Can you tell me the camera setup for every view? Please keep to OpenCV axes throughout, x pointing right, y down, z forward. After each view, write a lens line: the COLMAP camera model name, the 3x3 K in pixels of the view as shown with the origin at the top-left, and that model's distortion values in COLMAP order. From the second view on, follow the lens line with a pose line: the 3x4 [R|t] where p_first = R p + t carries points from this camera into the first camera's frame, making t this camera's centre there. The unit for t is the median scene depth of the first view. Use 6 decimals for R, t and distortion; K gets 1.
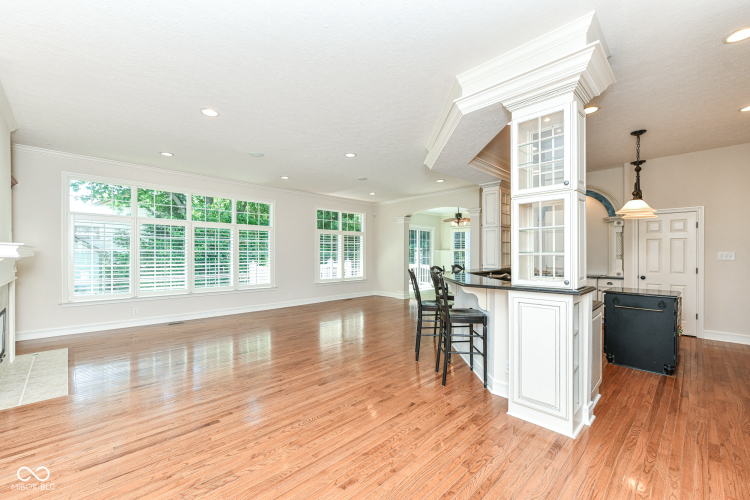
lens RADIAL K [[303.4, 0, 380.9], [0, 303.4, 254.0], [0, 0, 1]] dist [0.000987, -0.000031]
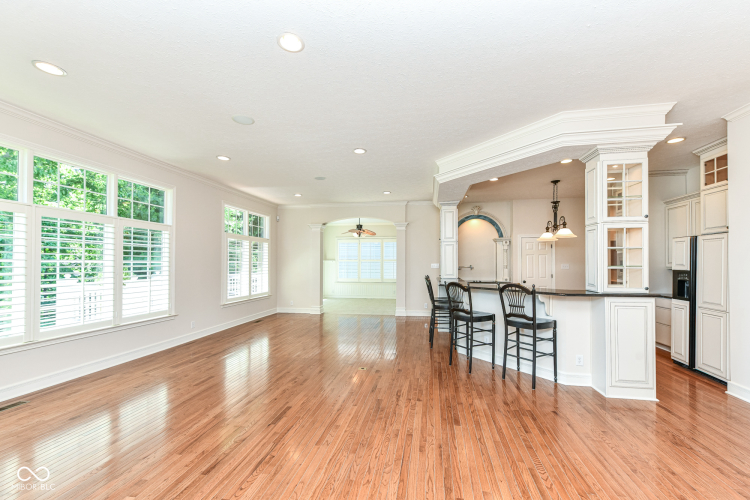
lens RADIAL K [[298.0, 0, 385.9], [0, 298.0, 259.2], [0, 0, 1]] dist [0.002075, 0.000100]
pose [[0.812495, 0.009833, 0.582885, -0.366682], [-0.002109, 0.999901, -0.013929, -0.005982], [-0.582964, 0.010088, 0.812435, 0.189846]]
